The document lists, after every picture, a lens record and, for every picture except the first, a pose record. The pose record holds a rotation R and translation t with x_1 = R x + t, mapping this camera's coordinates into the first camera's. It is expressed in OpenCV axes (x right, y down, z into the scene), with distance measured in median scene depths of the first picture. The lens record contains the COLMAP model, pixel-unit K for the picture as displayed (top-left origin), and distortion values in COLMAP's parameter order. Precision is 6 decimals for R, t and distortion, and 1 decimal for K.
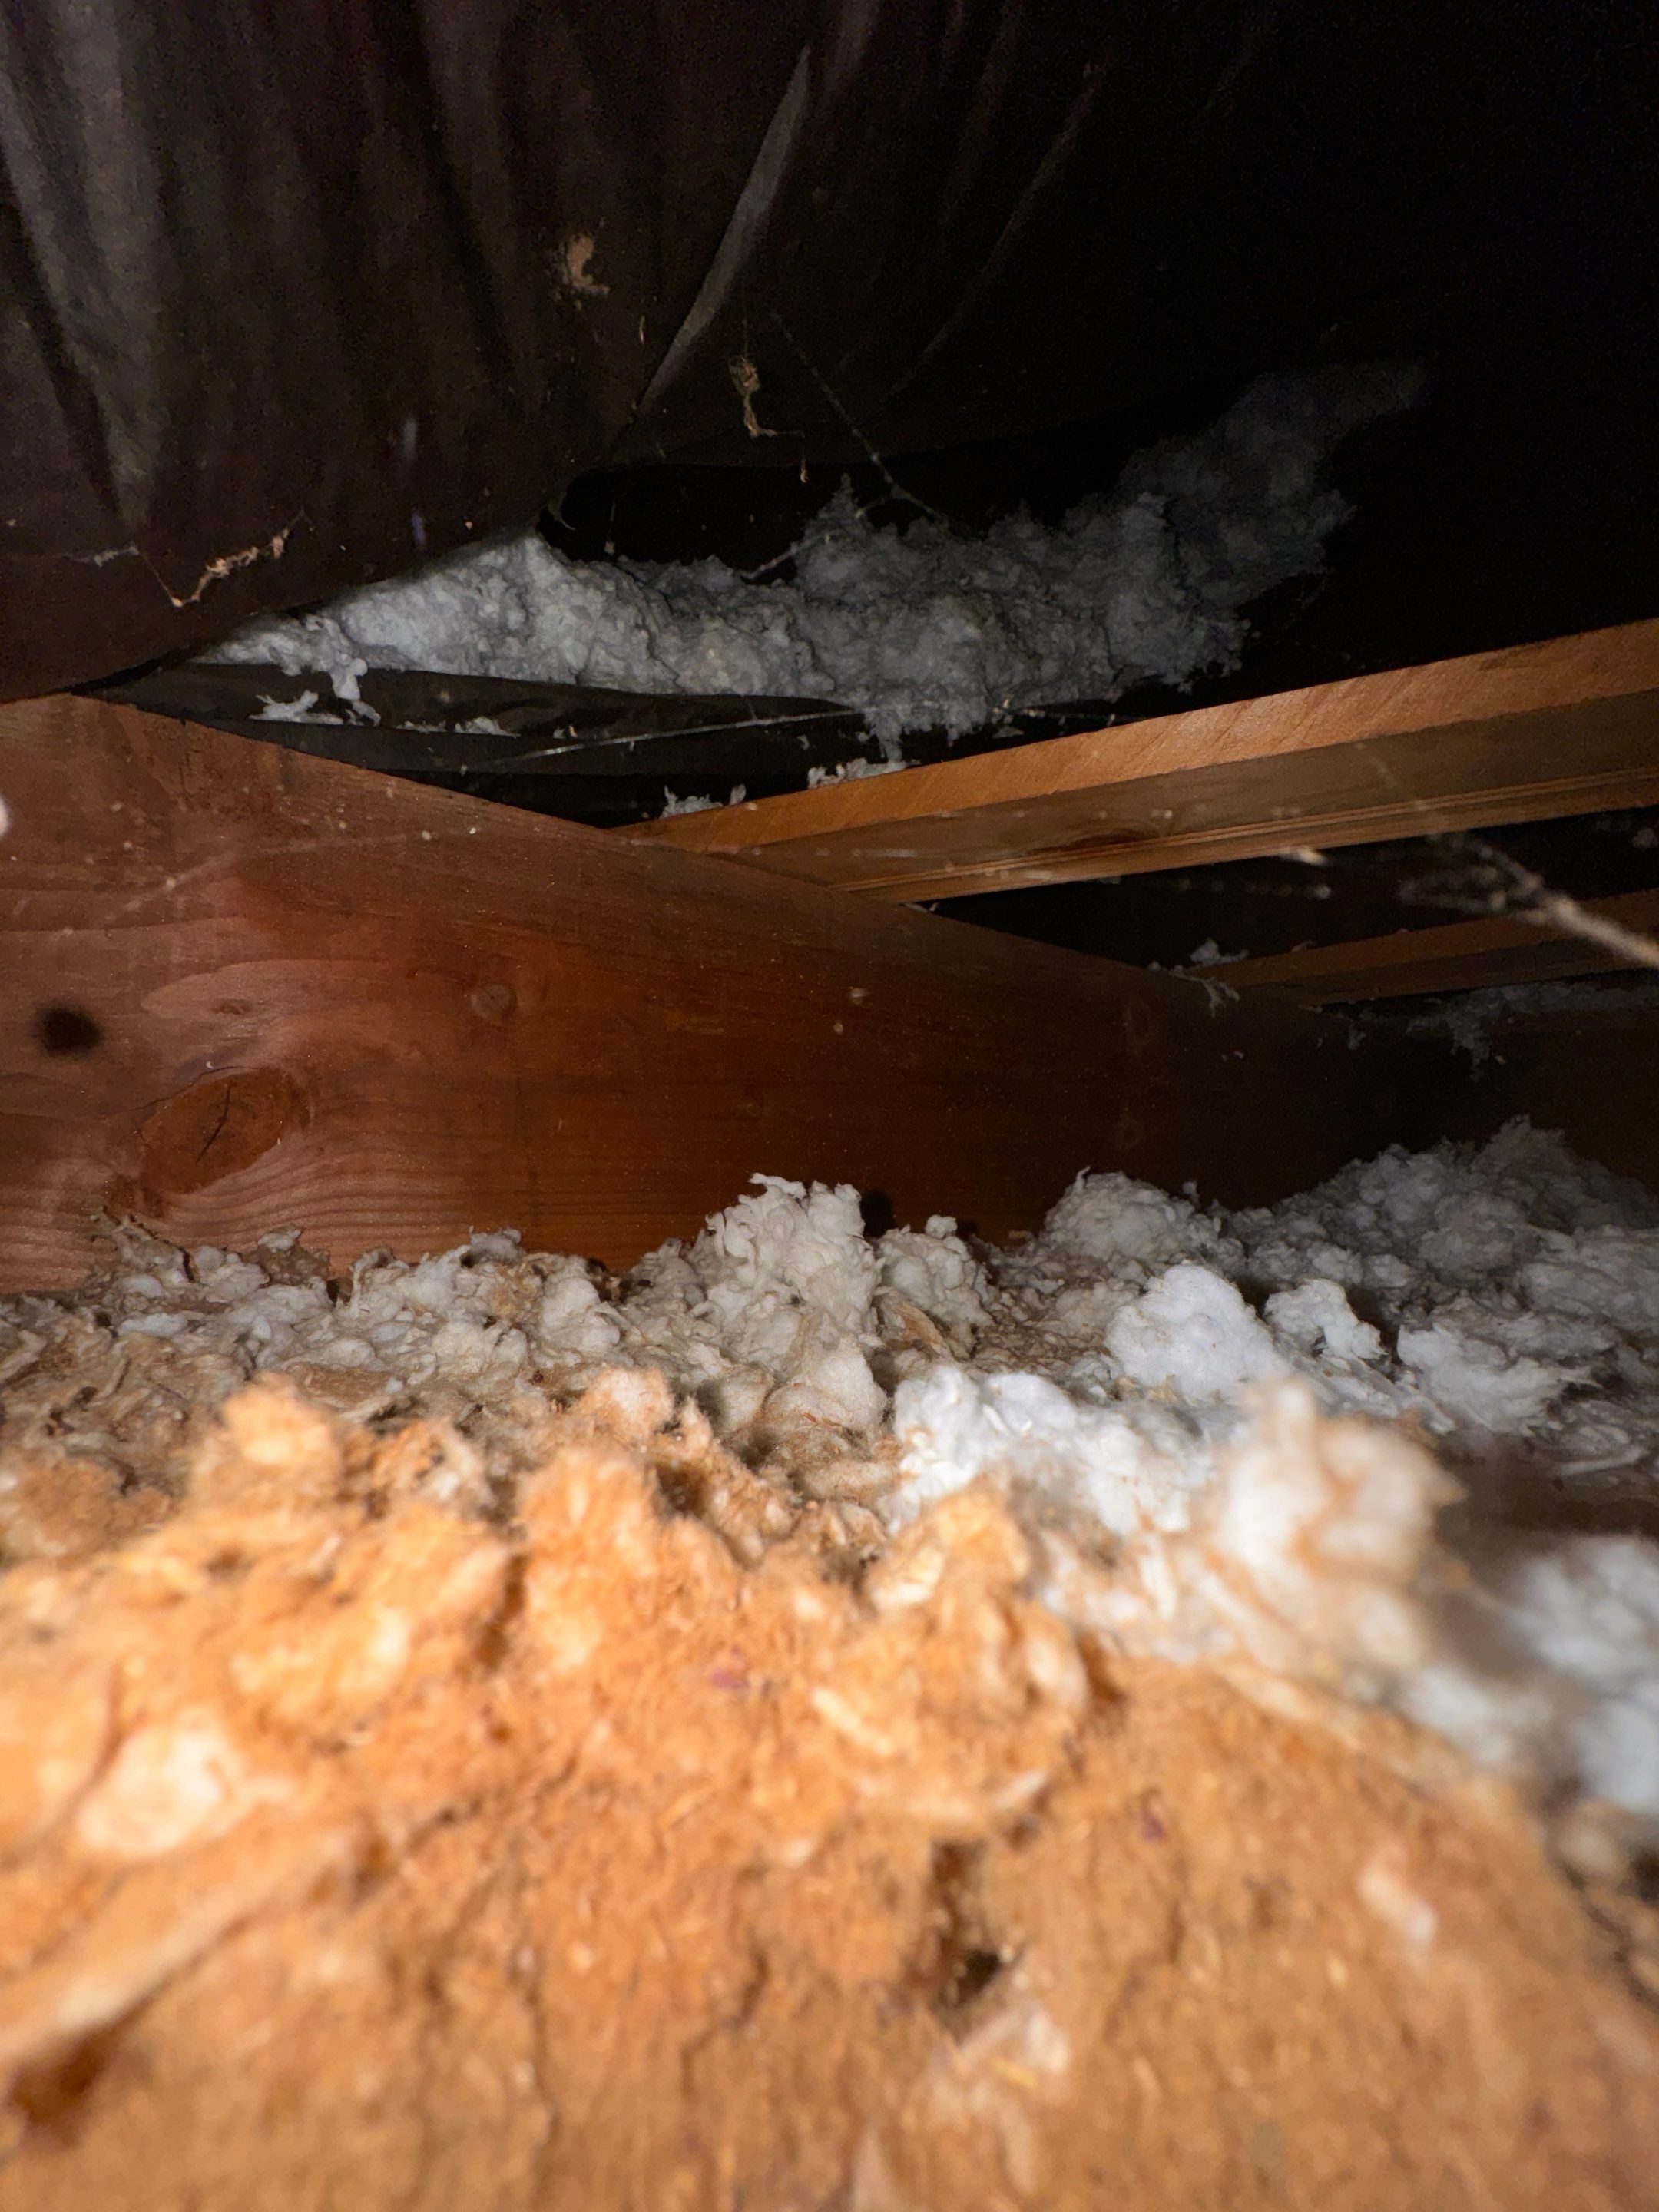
lens RADIAL K [[886.1, 0, 840.0], [0, 886.1, 1112.8], [0, 0, 1]] dist [-0.010668, -0.000161]
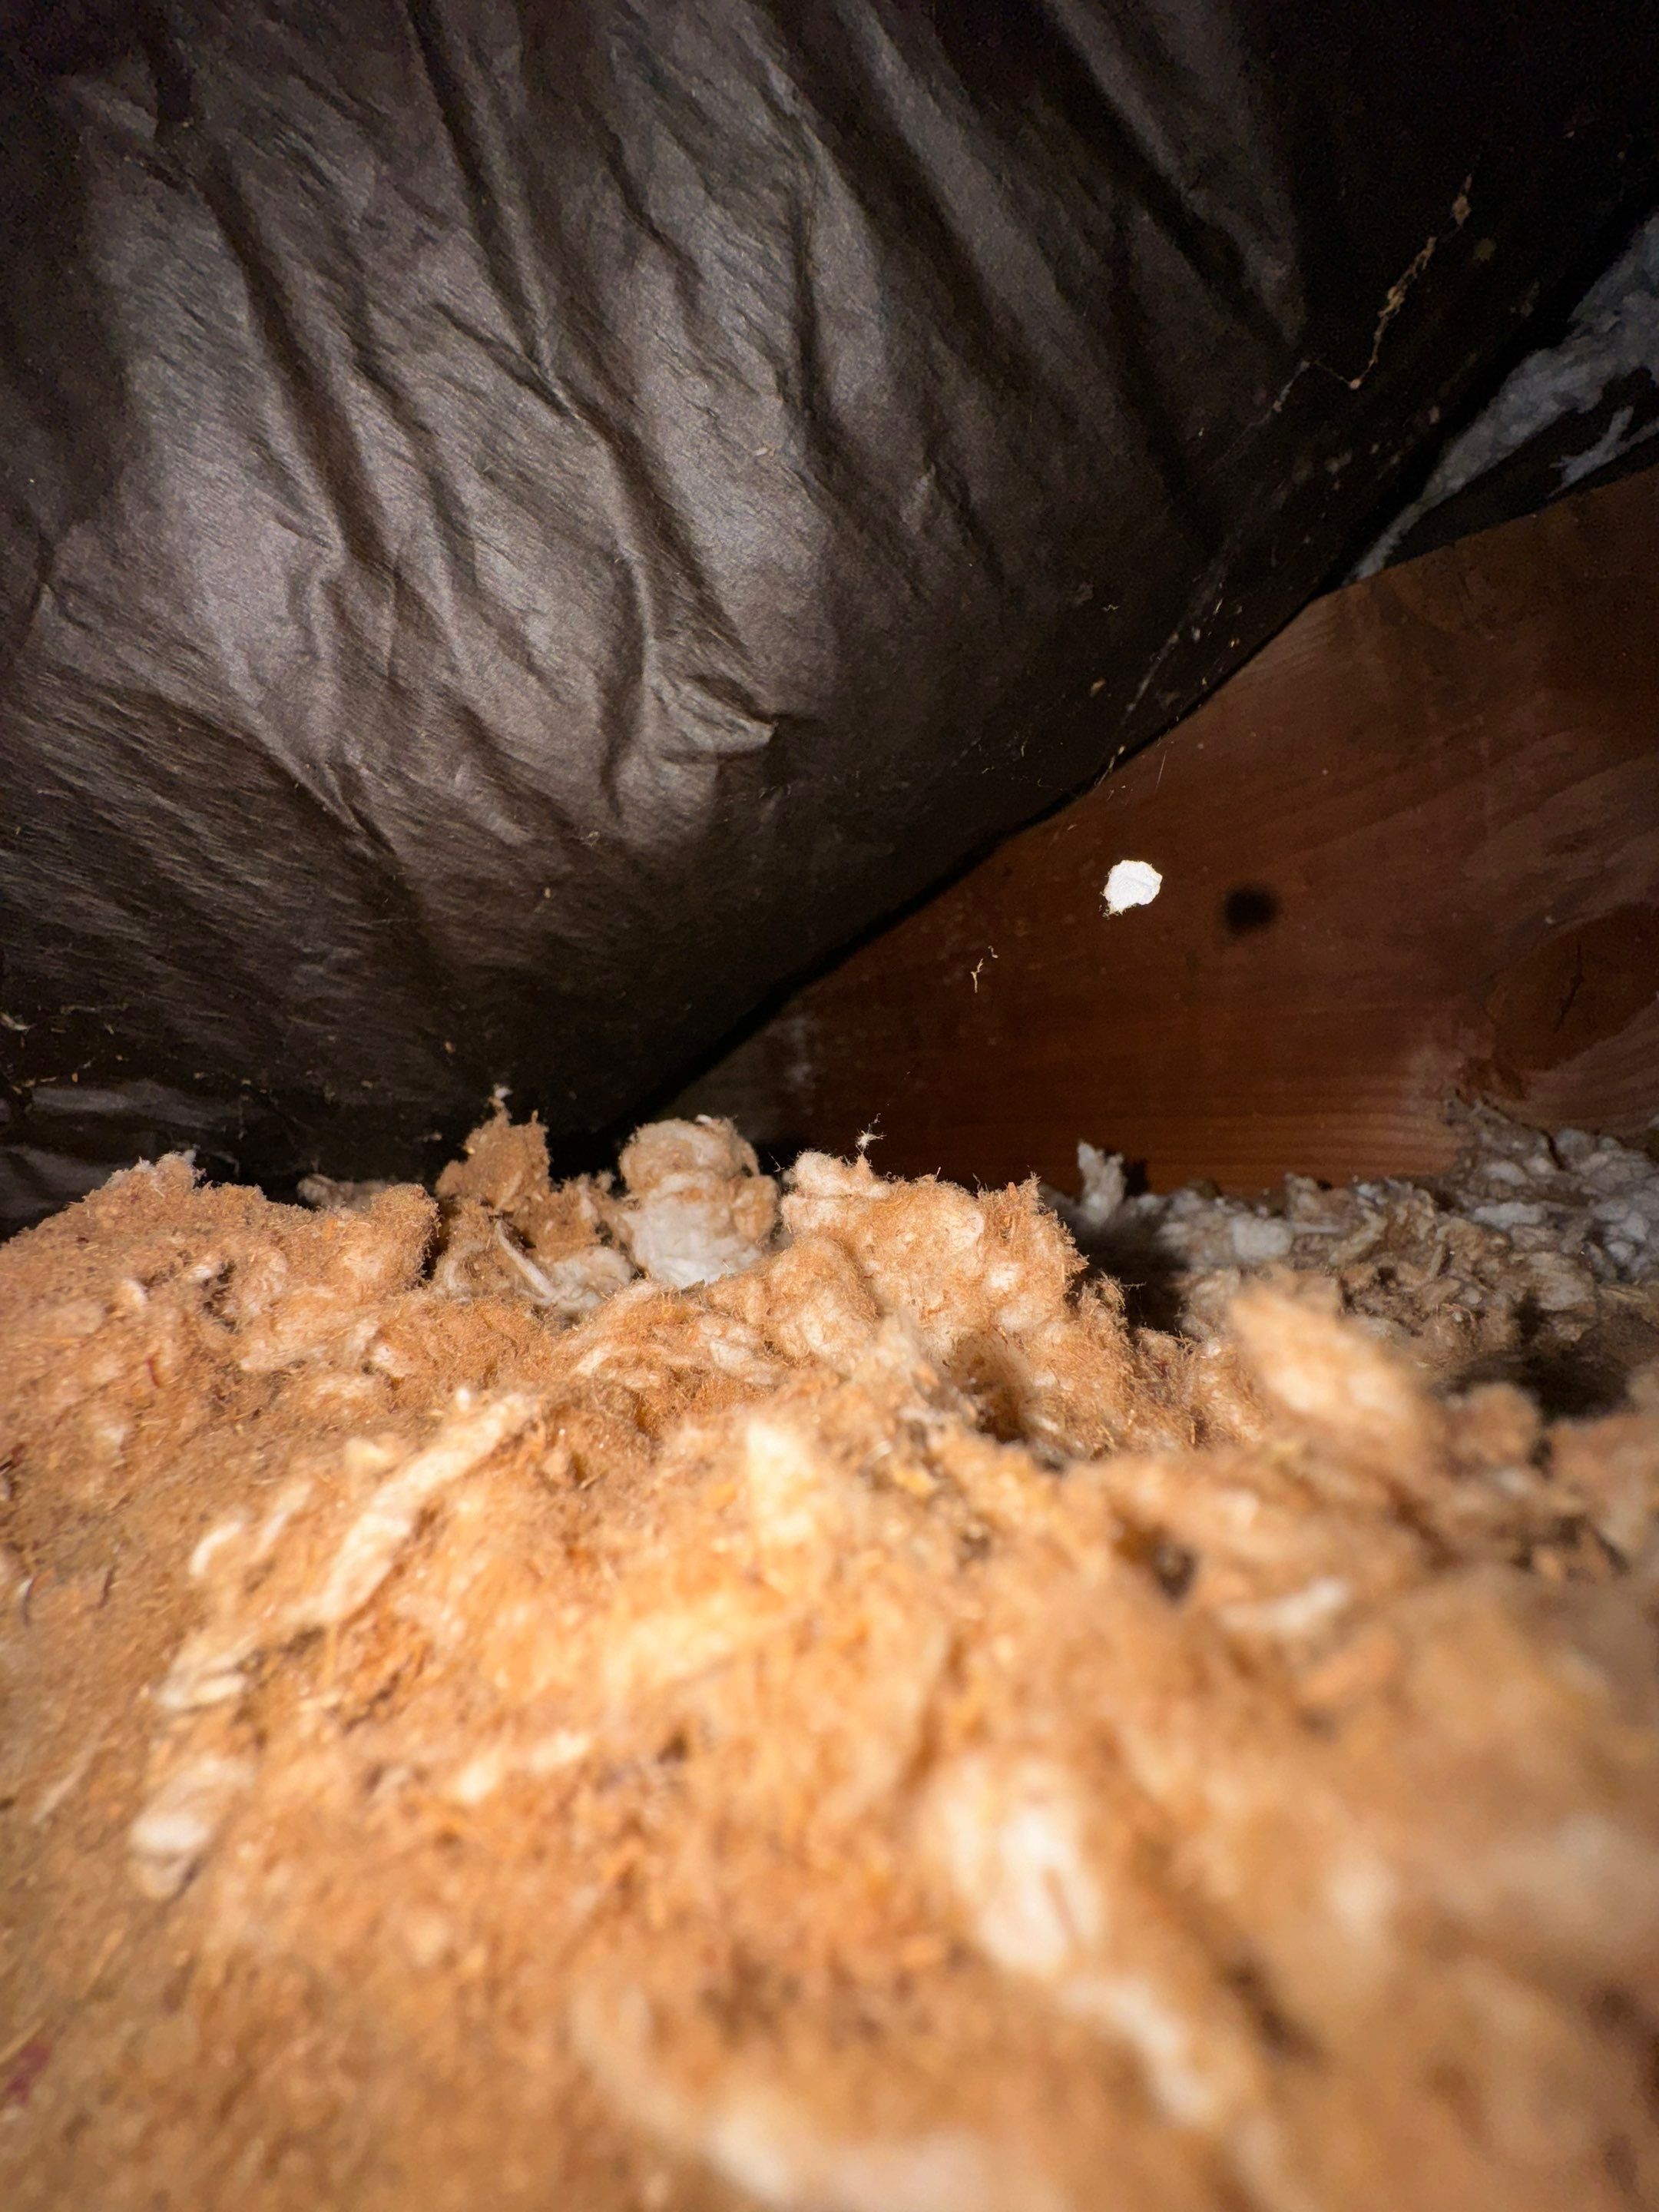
lens RADIAL K [[886.1, 0, 840.0], [0, 886.1, 1112.8], [0, 0, 1]] dist [-0.010668, -0.000161]
pose [[0.192802, -0.040611, -0.980397, -0.026468], [0.151266, 0.988430, -0.011196, 0.041058], [0.969508, -0.146142, 0.196714, 0.160211]]
